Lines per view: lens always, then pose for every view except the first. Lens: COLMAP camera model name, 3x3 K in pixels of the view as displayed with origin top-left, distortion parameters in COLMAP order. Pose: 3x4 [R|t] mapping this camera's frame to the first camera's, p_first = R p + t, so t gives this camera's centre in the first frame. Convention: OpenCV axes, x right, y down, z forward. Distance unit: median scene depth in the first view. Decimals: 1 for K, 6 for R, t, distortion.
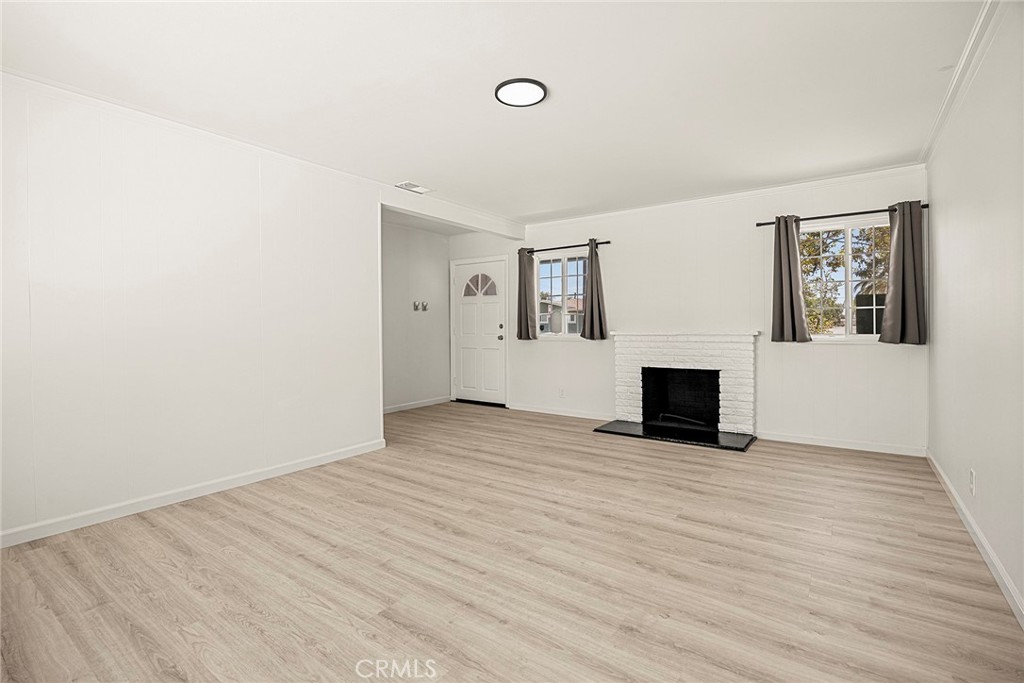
lens RADIAL K [[475.2, 0, 507.5], [0, 475.2, 335.6], [0, 0, 1]] dist [-0.018293, 0.000153]
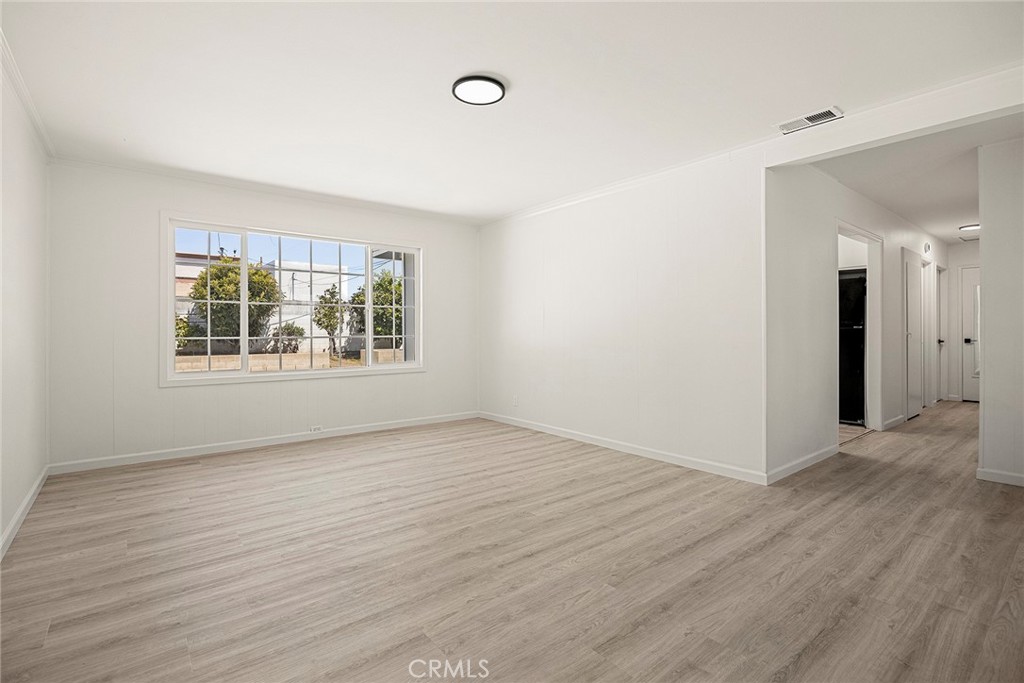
lens RADIAL K [[475.2, 0, 511.3], [0, 475.2, 333.7], [0, 0, 1]] dist [-0.018293, 0.000153]
pose [[-0.260318, 0.017114, -0.965371, 0.881510], [-0.015452, 0.999641, 0.021888, -0.030710], [0.965399, 0.020614, -0.259960, 1.204561]]
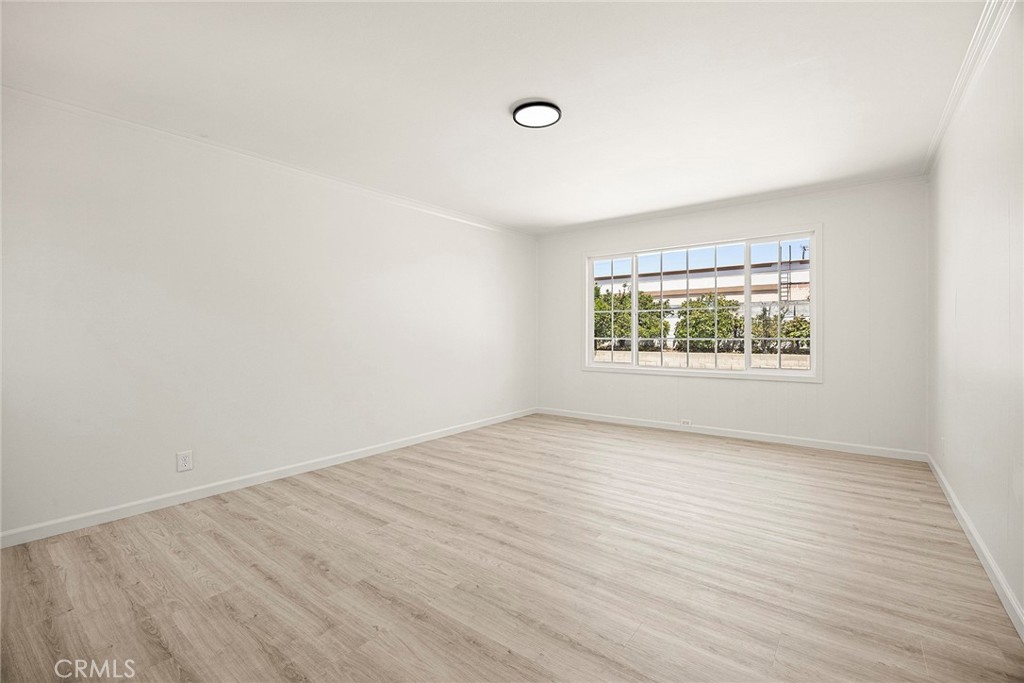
lens RADIAL K [[444.1, 0, 512.3], [0, 444.1, 343.1], [0, 0, 1]] dist [-0.016383, -0.000209]
pose [[-0.999484, 0.014893, 0.028464, 0.057156], [0.016129, 0.998915, 0.043688, -0.038436], [-0.027783, 0.044124, -0.998640, 1.828375]]
